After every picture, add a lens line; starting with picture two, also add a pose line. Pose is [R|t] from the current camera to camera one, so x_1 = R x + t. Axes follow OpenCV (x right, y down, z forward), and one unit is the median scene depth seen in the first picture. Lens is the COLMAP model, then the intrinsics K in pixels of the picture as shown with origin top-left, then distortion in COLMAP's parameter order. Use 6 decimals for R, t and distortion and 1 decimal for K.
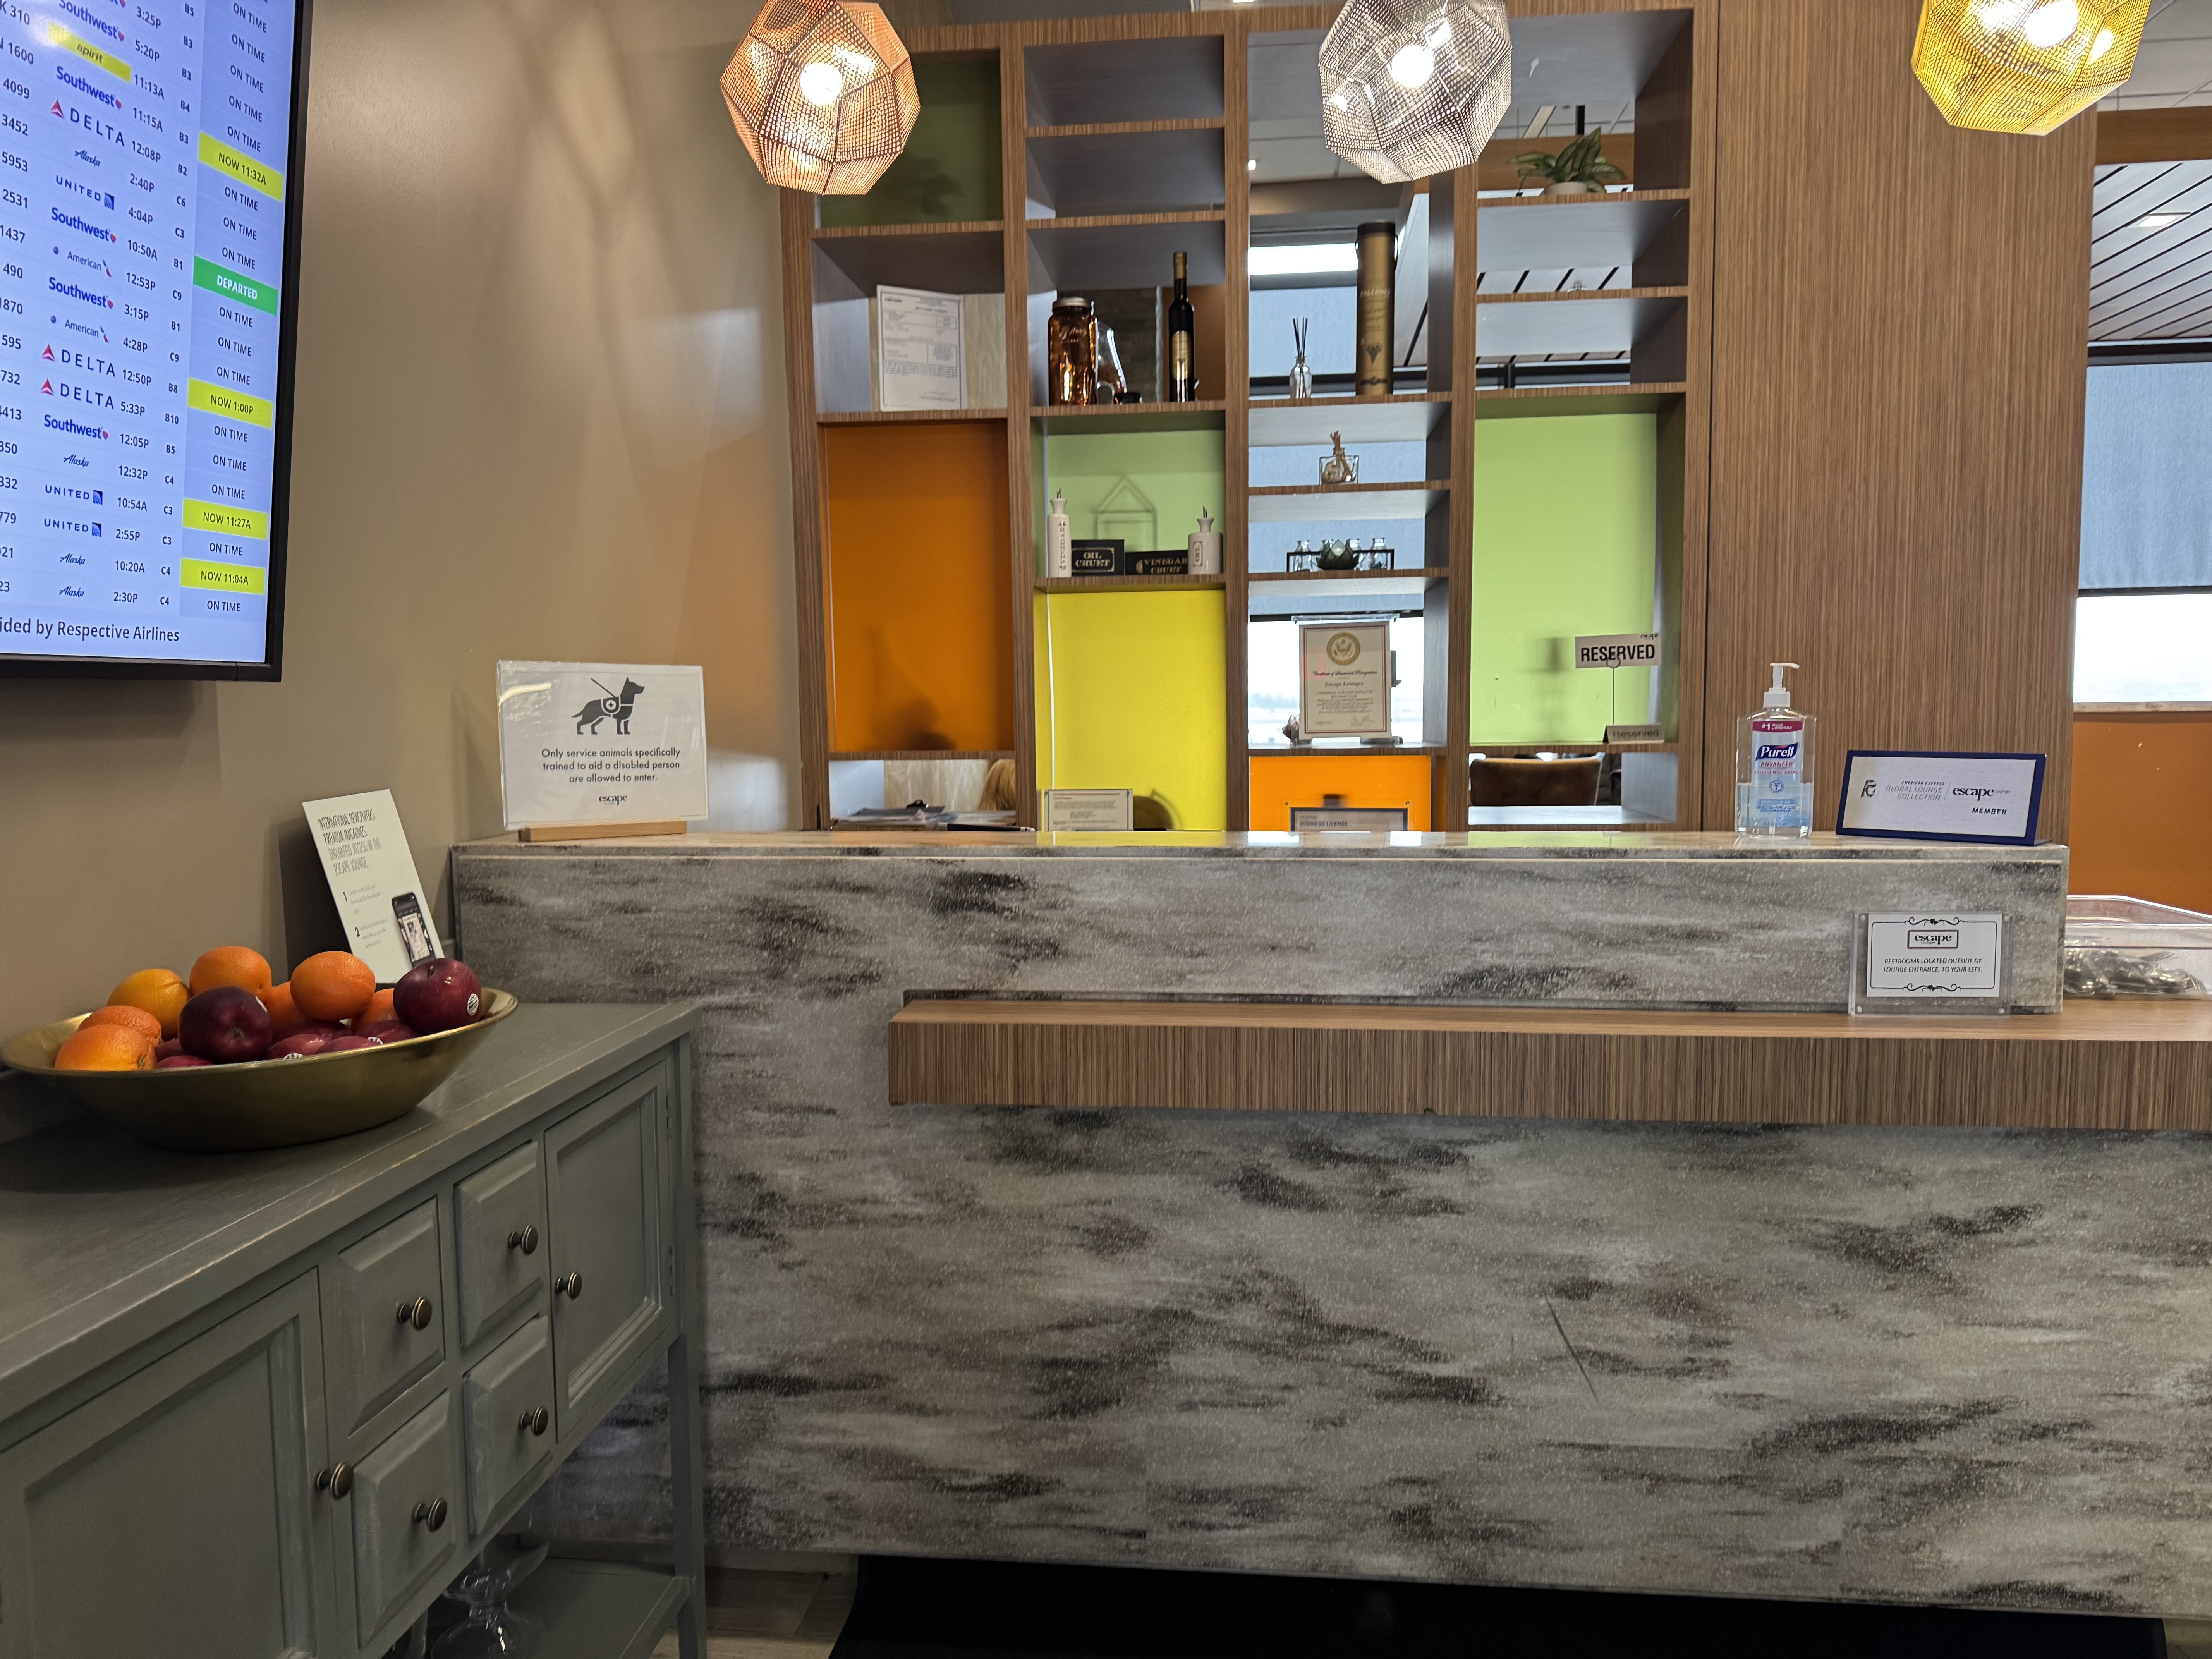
lens RADIAL K [[1513.6, 0, 1106.0], [0, 1513.6, 829.5], [0, 0, 1]] dist [0.051630, -0.090363]
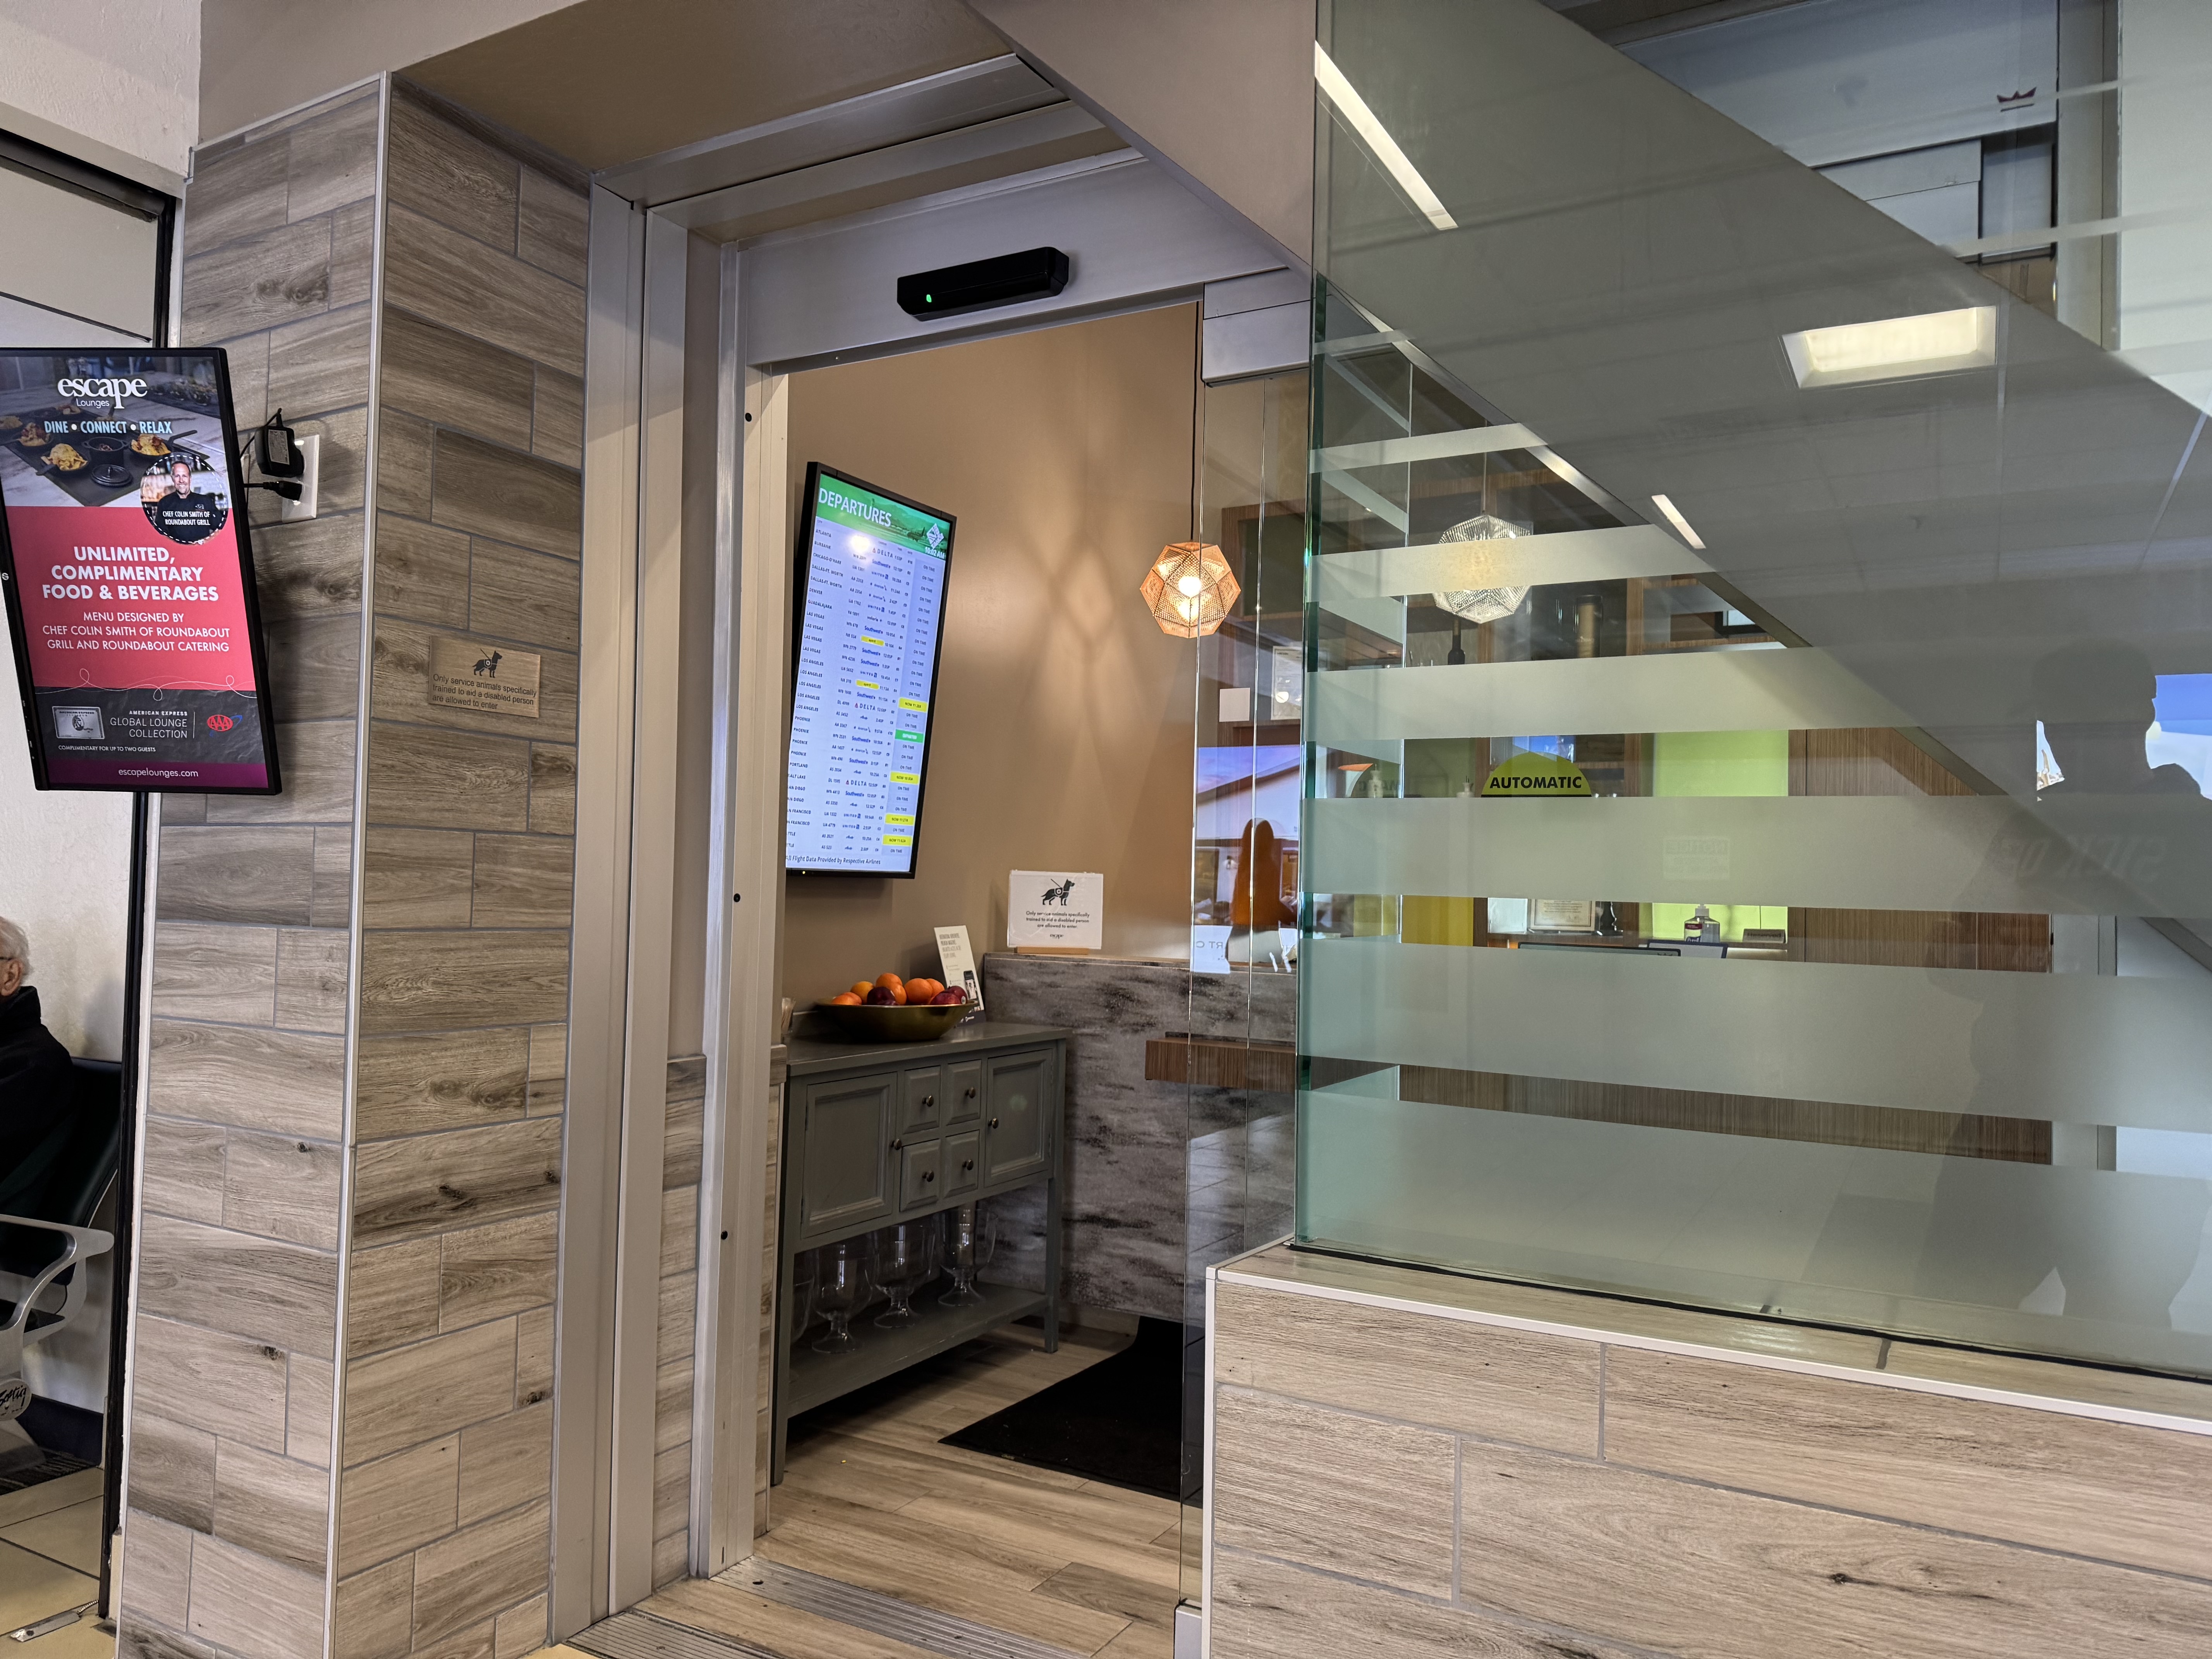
lens RADIAL K [[1536.3, 0, 1106.0], [0, 1536.3, 829.5], [0, 0, 1]] dist [-0.004916, -0.001072]
pose [[0.910781, 0.017489, -0.412520, 0.649079], [-0.068490, 0.991660, -0.109174, 0.064890], [0.407170, 0.127687, 0.904383, -0.968571]]
